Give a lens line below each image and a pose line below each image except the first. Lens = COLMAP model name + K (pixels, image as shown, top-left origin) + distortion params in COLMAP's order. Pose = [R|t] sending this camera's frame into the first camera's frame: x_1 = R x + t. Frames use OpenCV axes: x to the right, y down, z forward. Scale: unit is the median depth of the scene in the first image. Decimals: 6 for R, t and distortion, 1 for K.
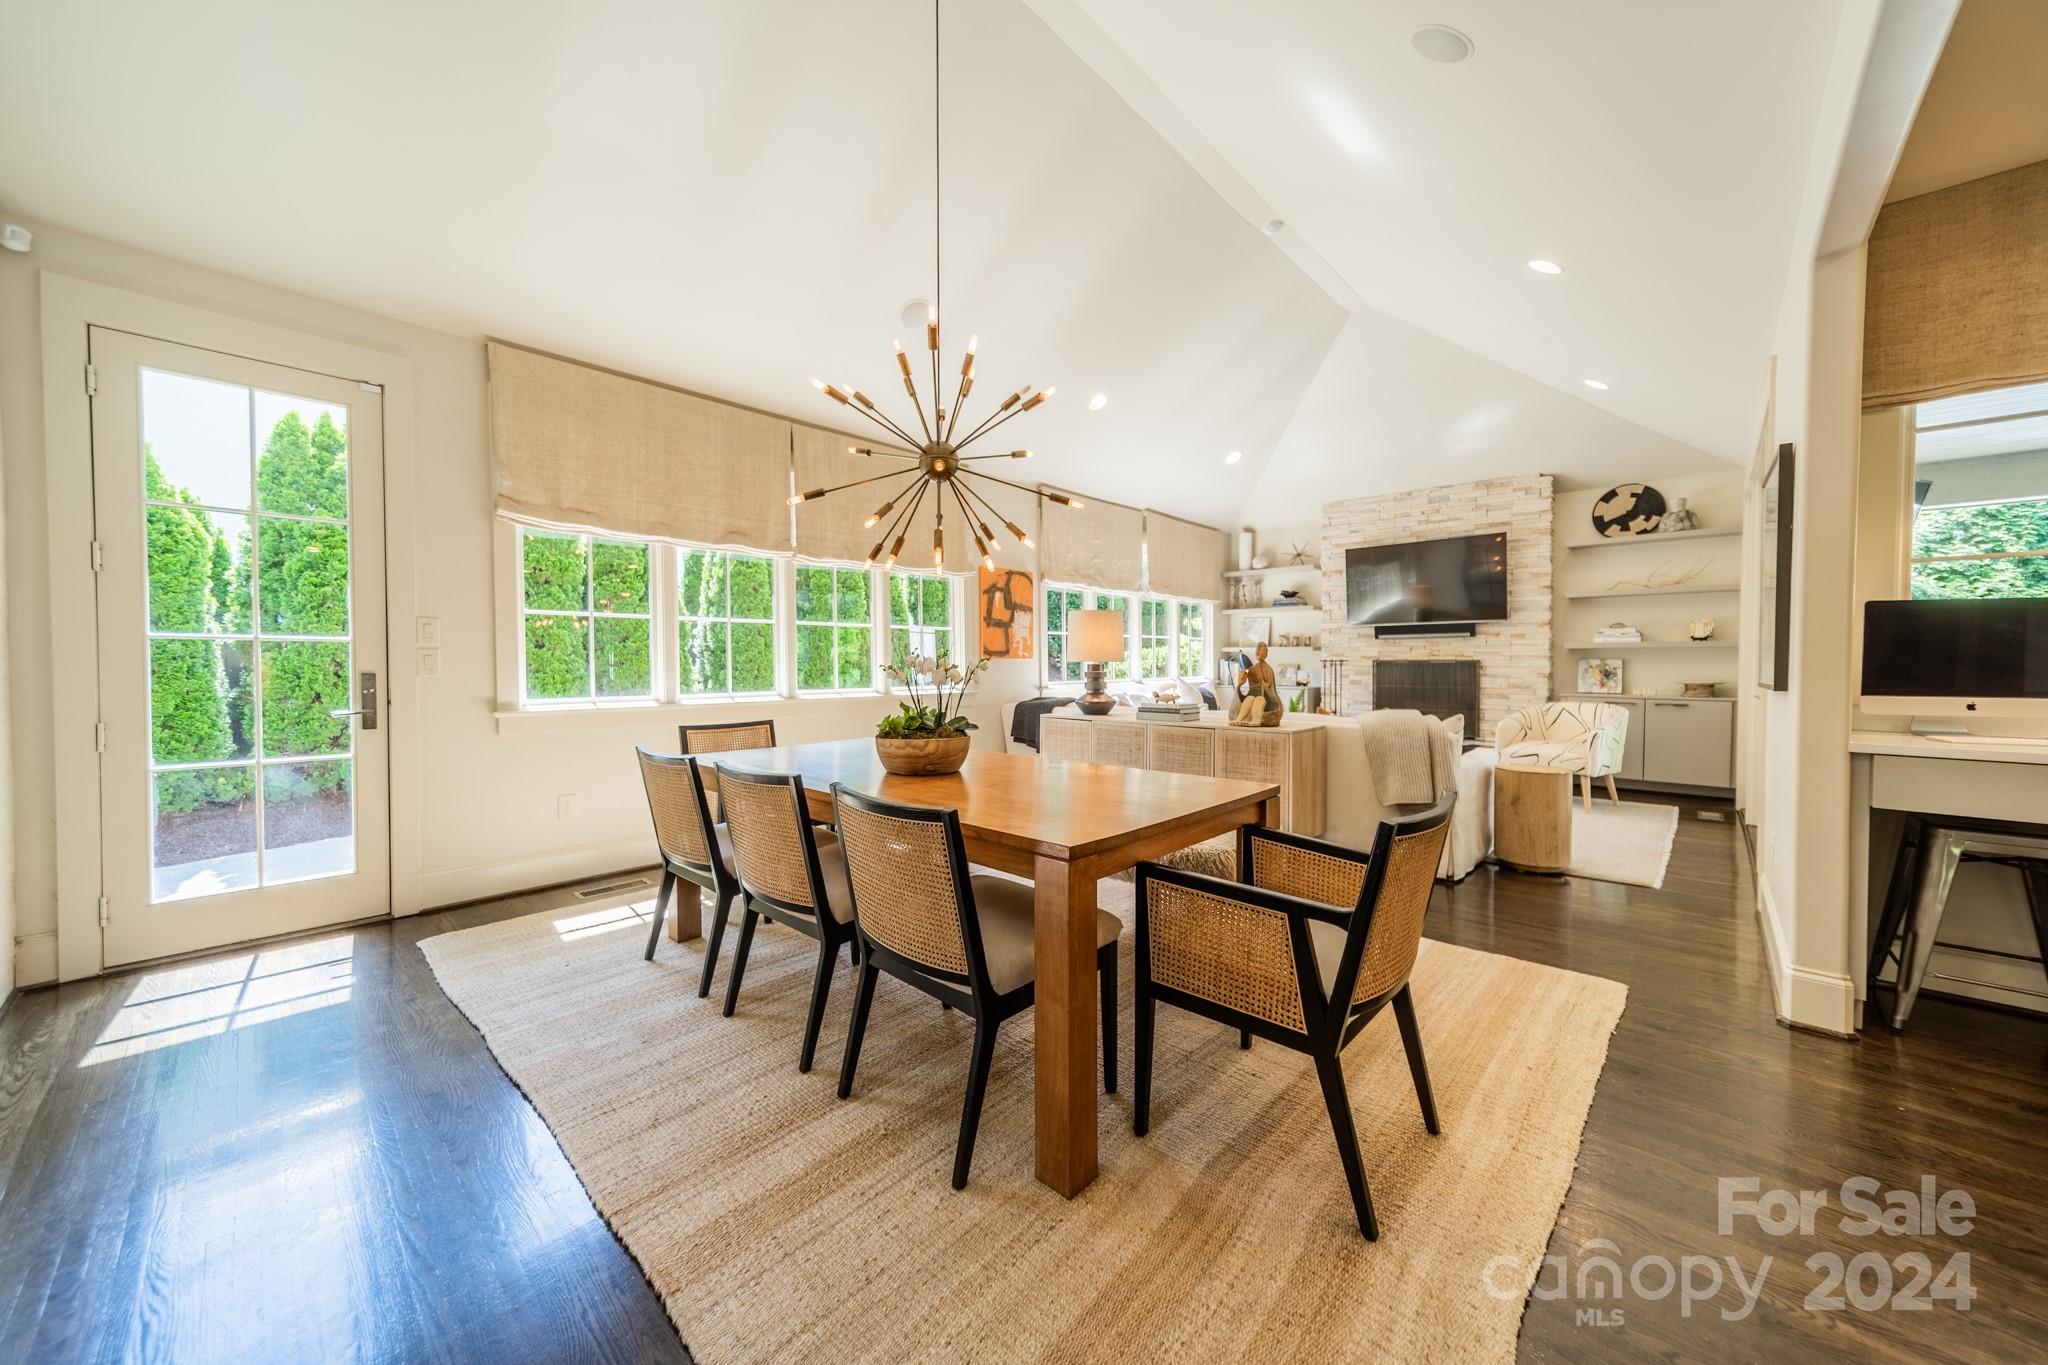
lens RADIAL K [[721.1, 0, 1019.8], [0, 721.1, 672.5], [0, 0, 1]] dist [0.006688, 0.000241]
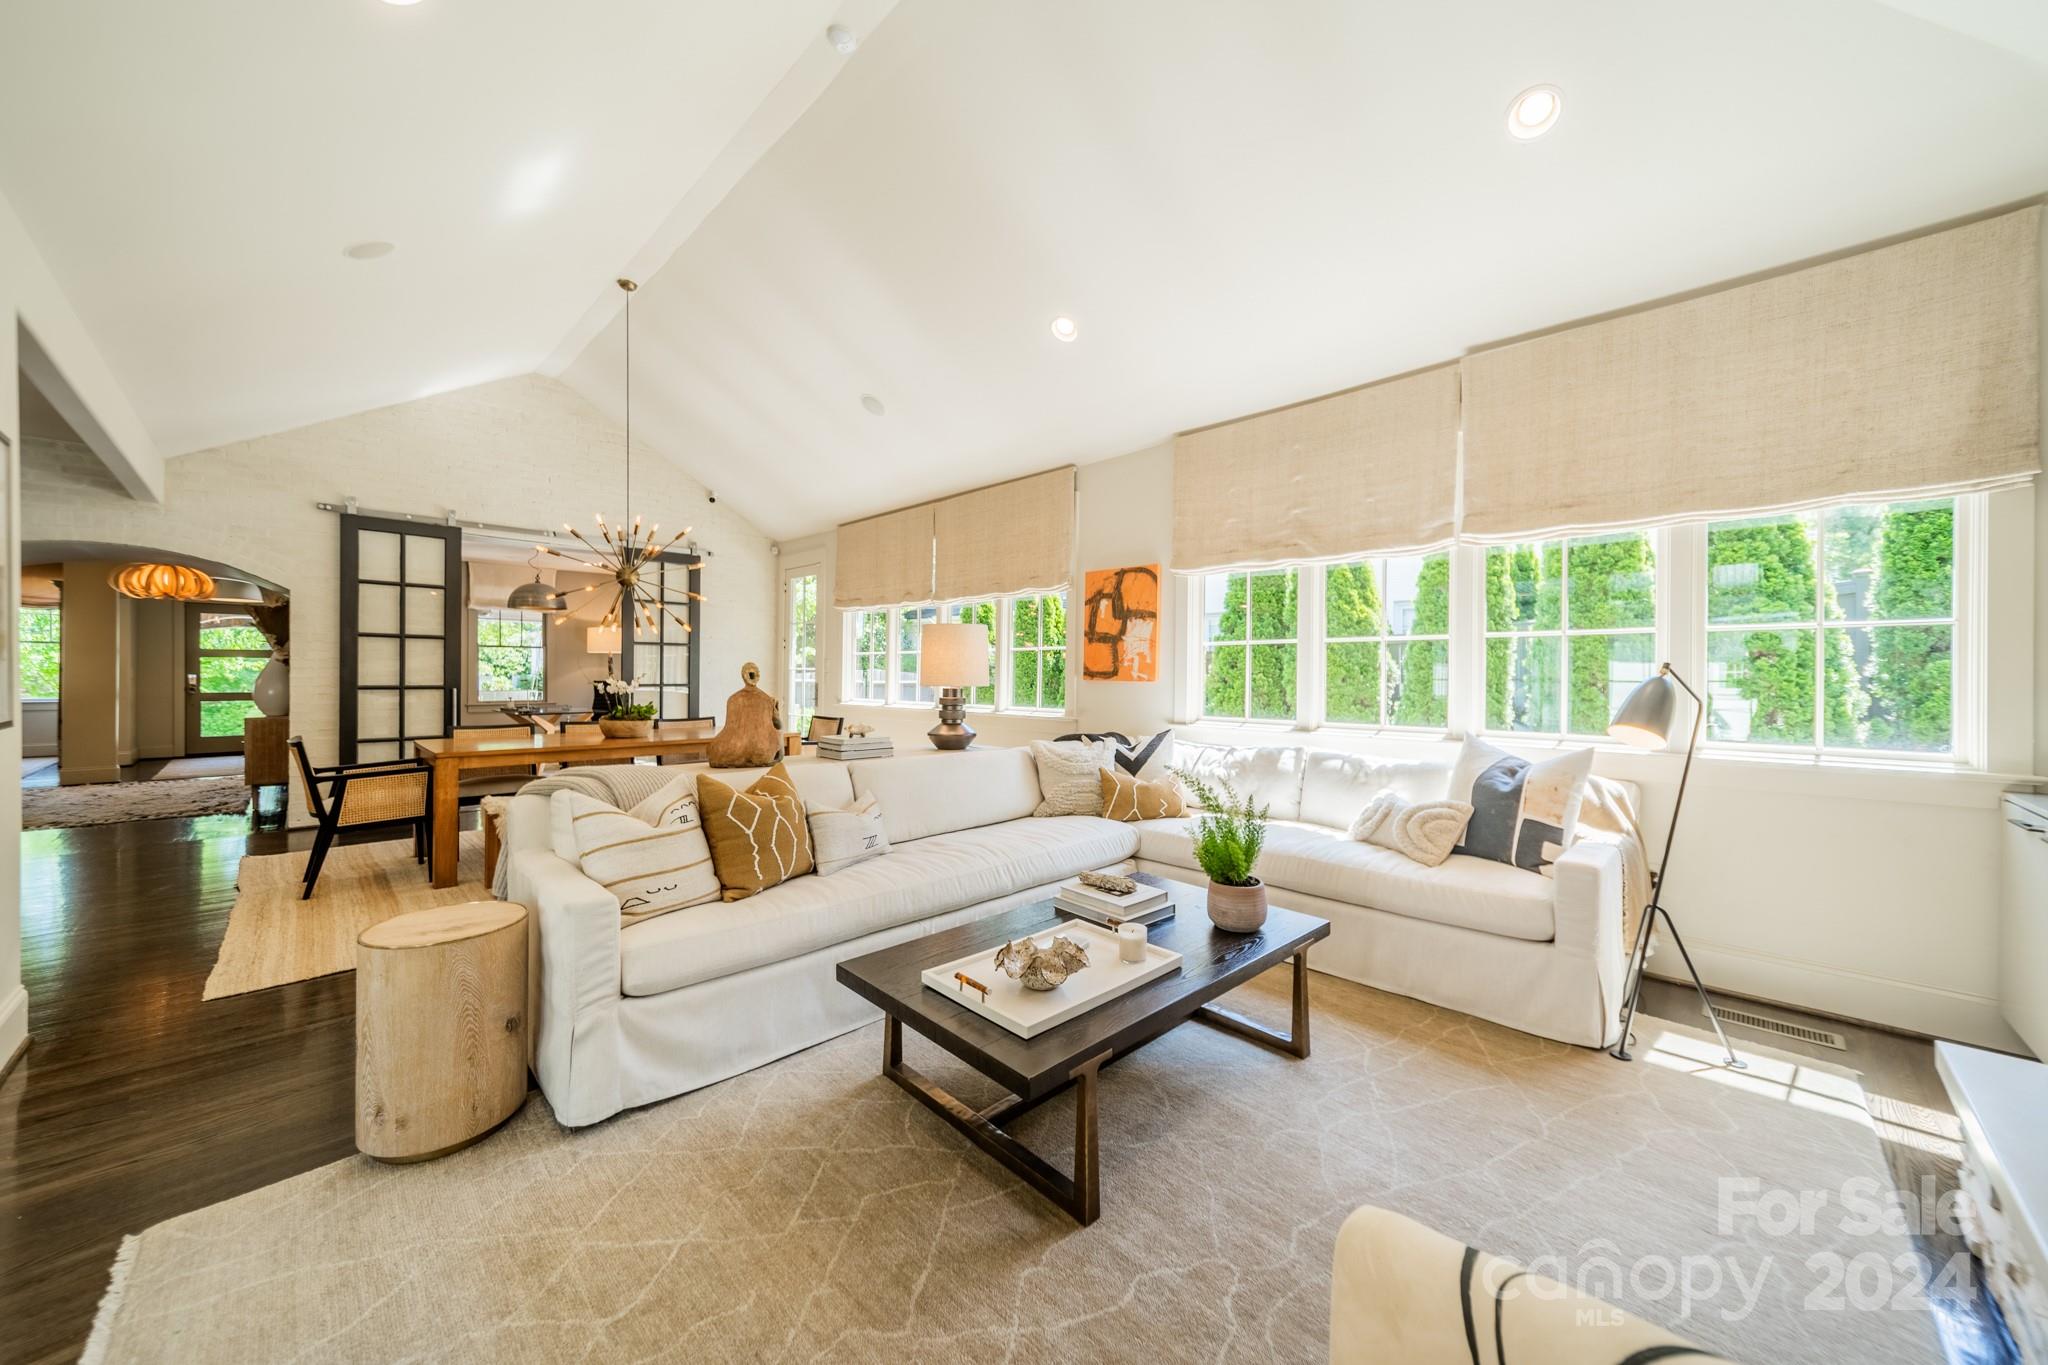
lens RADIAL K [[721.1, 0, 1029.3], [0, 721.1, 677.1], [0, 0, 1]] dist [0.006688, 0.000241]
pose [[-0.011812, 0.005321, -0.999916, 0.734840], [-0.021884, 0.999745, 0.005578, -0.024648], [0.999691, 0.021948, -0.011693, 0.863437]]
